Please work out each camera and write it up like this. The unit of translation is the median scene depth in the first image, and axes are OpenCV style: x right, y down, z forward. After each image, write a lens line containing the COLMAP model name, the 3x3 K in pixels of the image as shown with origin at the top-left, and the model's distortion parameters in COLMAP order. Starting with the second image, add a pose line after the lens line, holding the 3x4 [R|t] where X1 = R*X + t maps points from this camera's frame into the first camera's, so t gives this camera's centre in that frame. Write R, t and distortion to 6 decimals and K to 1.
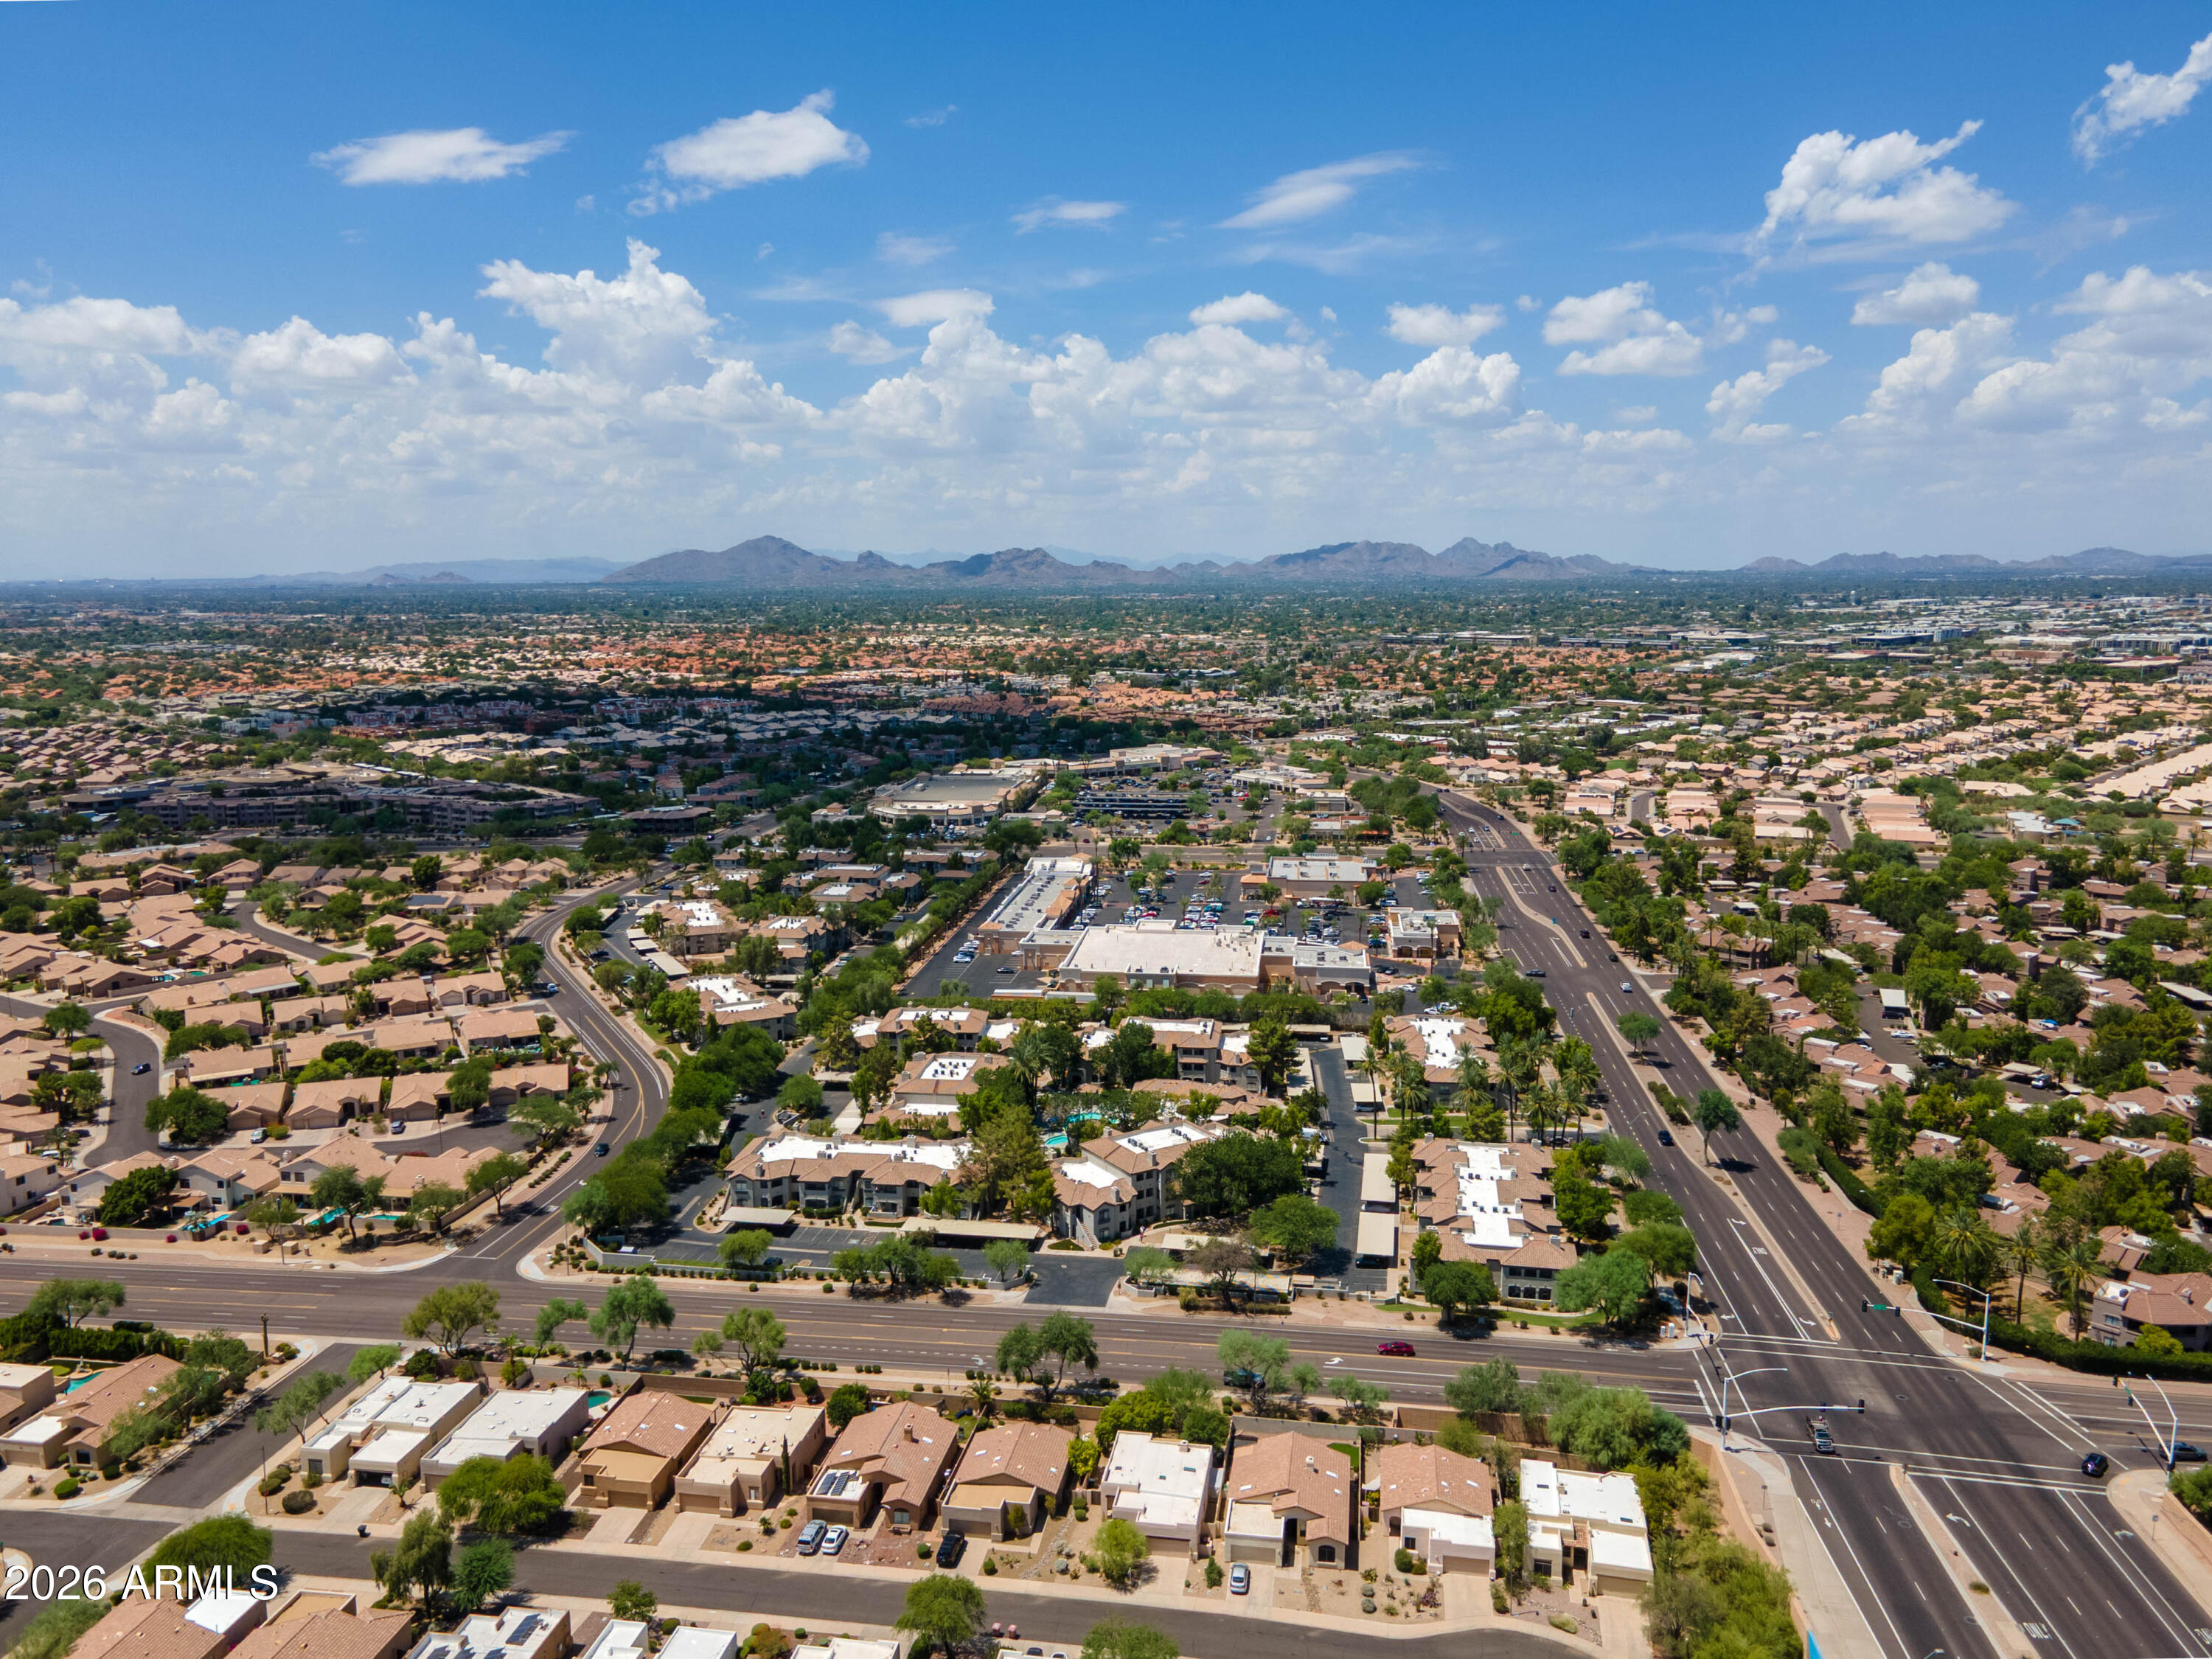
lens RADIAL K [[1540.8, 0, 1104.0], [0, 1540.8, 830.8], [0, 0, 1]] dist [0.010892, 0.007129]
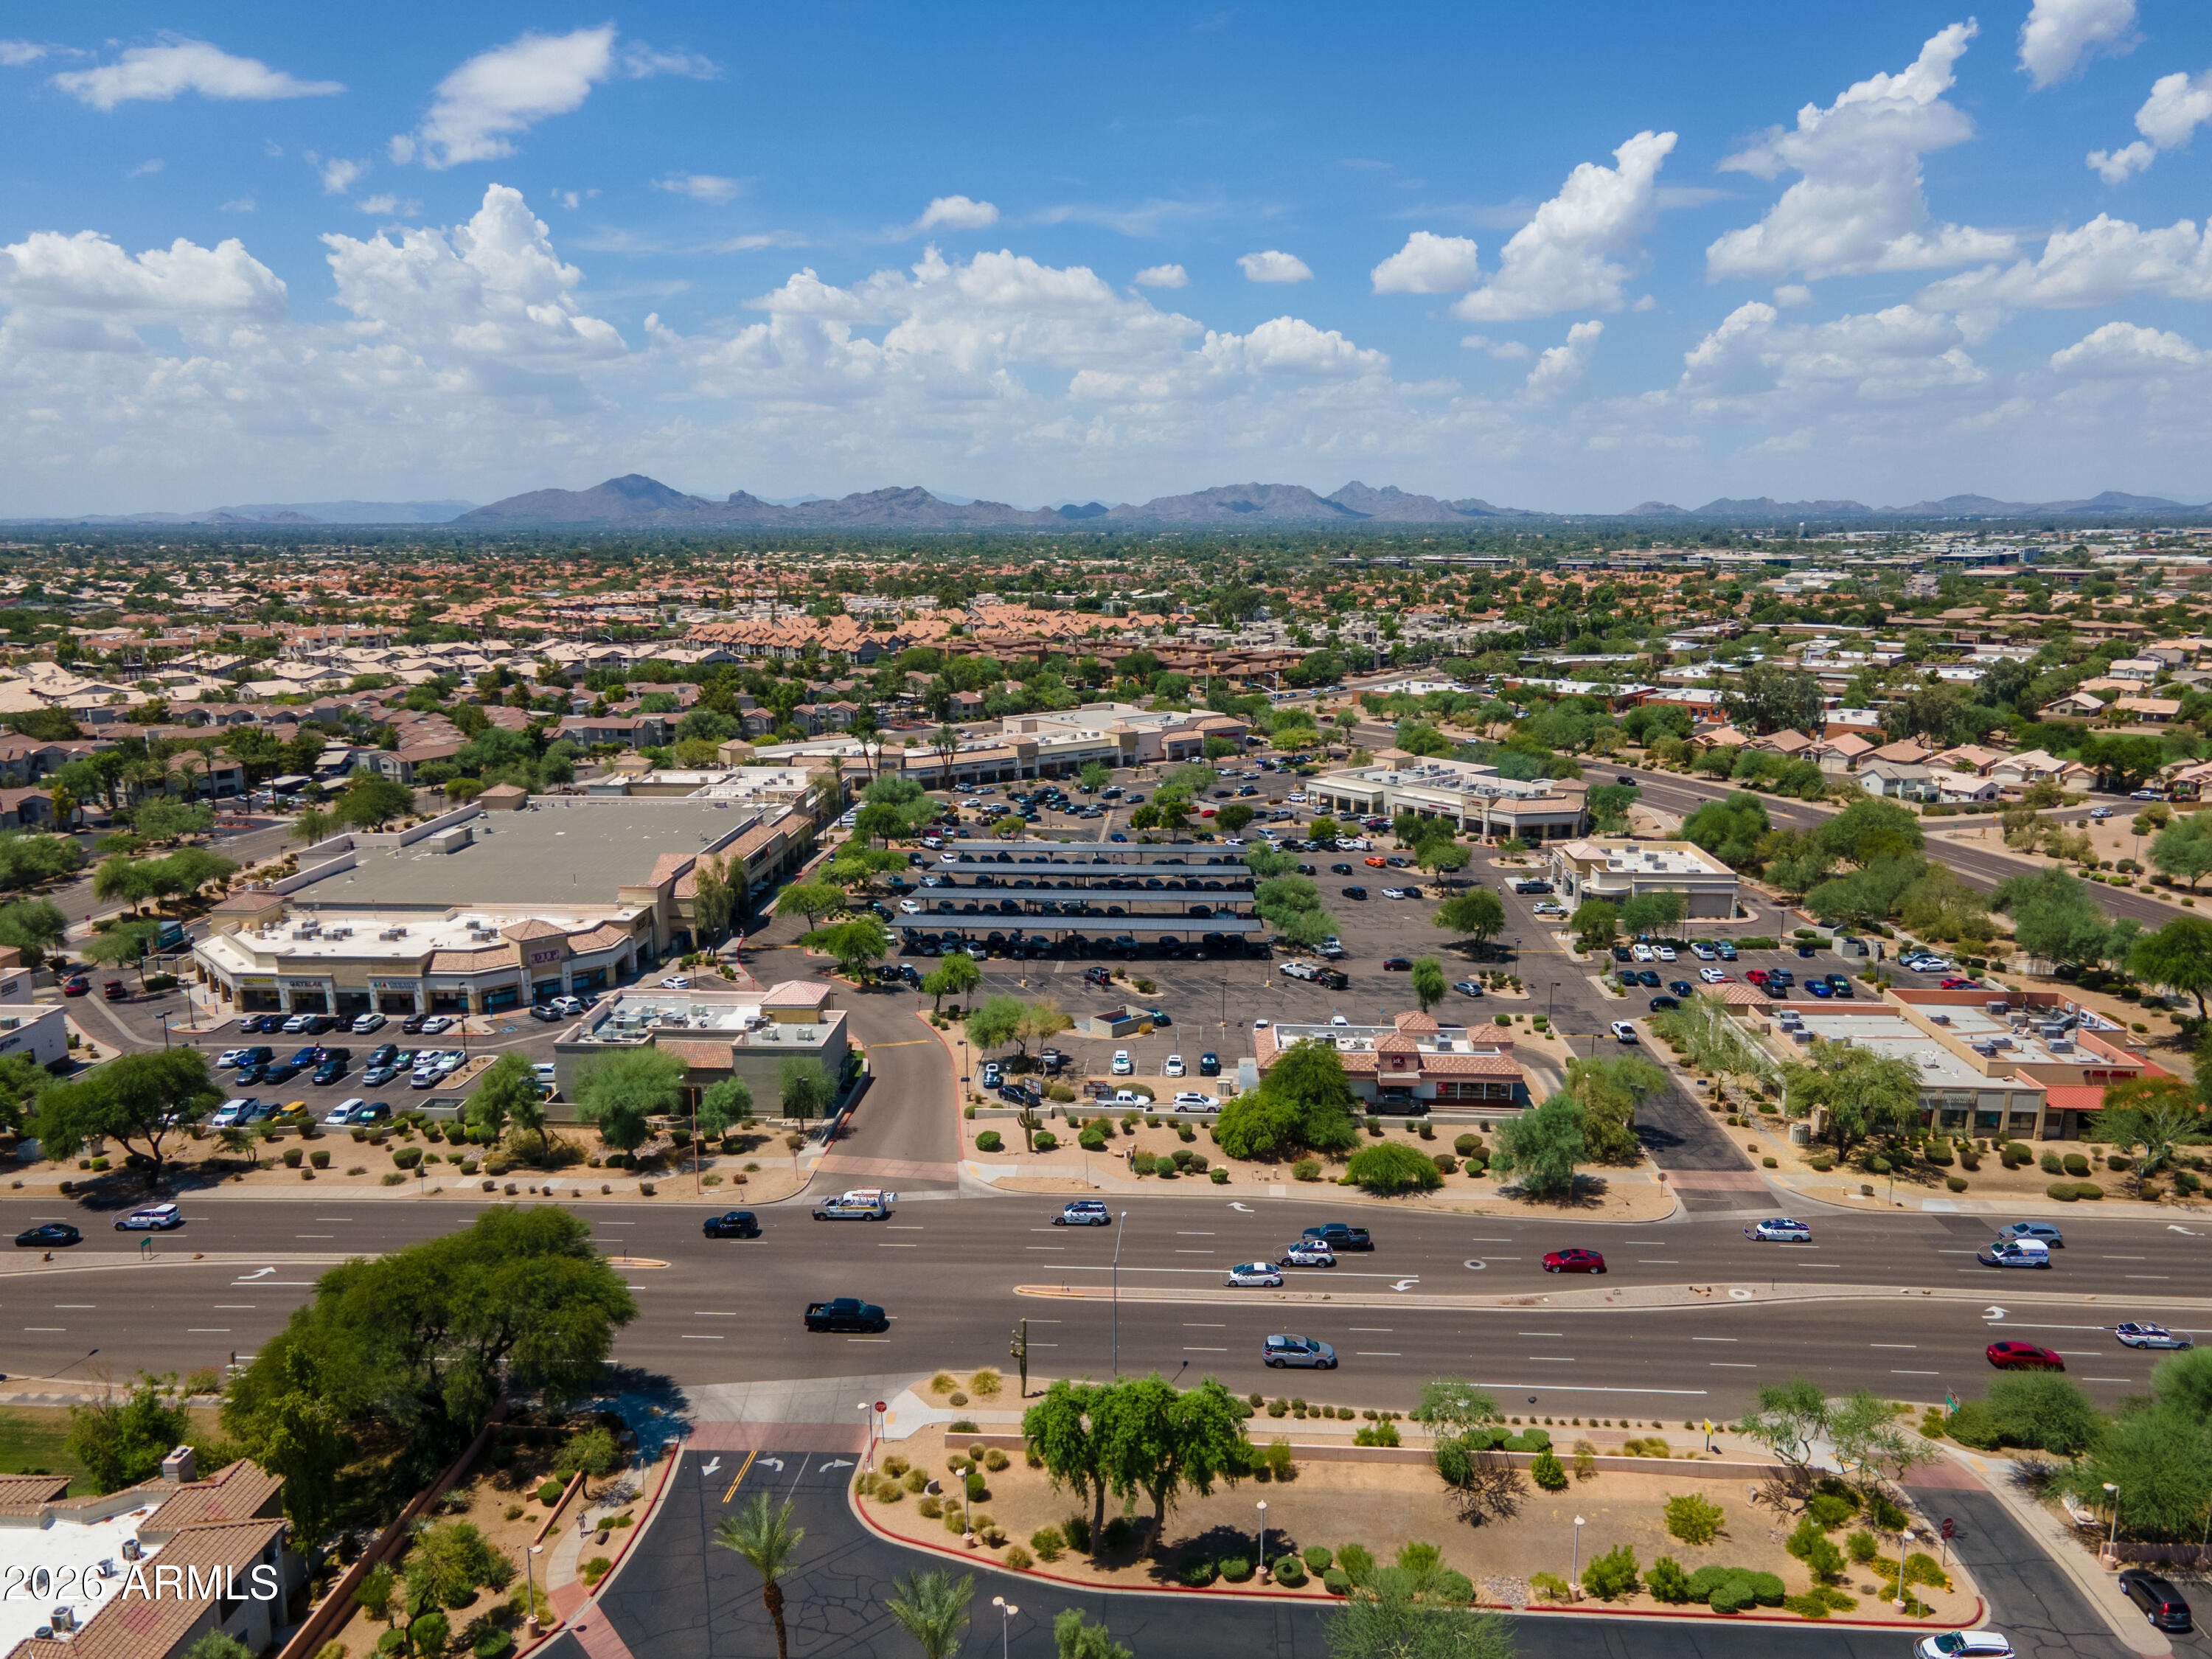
lens RADIAL K [[1540.8, 0, 1109.0], [0, 1540.8, 828.8], [0, 0, 1]] dist [0.010892, 0.007129]
pose [[0.996990, -0.010842, 0.076774, -0.000174], [0.008313, 0.999415, 0.033182, -0.023068], [-0.077089, -0.032444, 0.996496, 0.363714]]
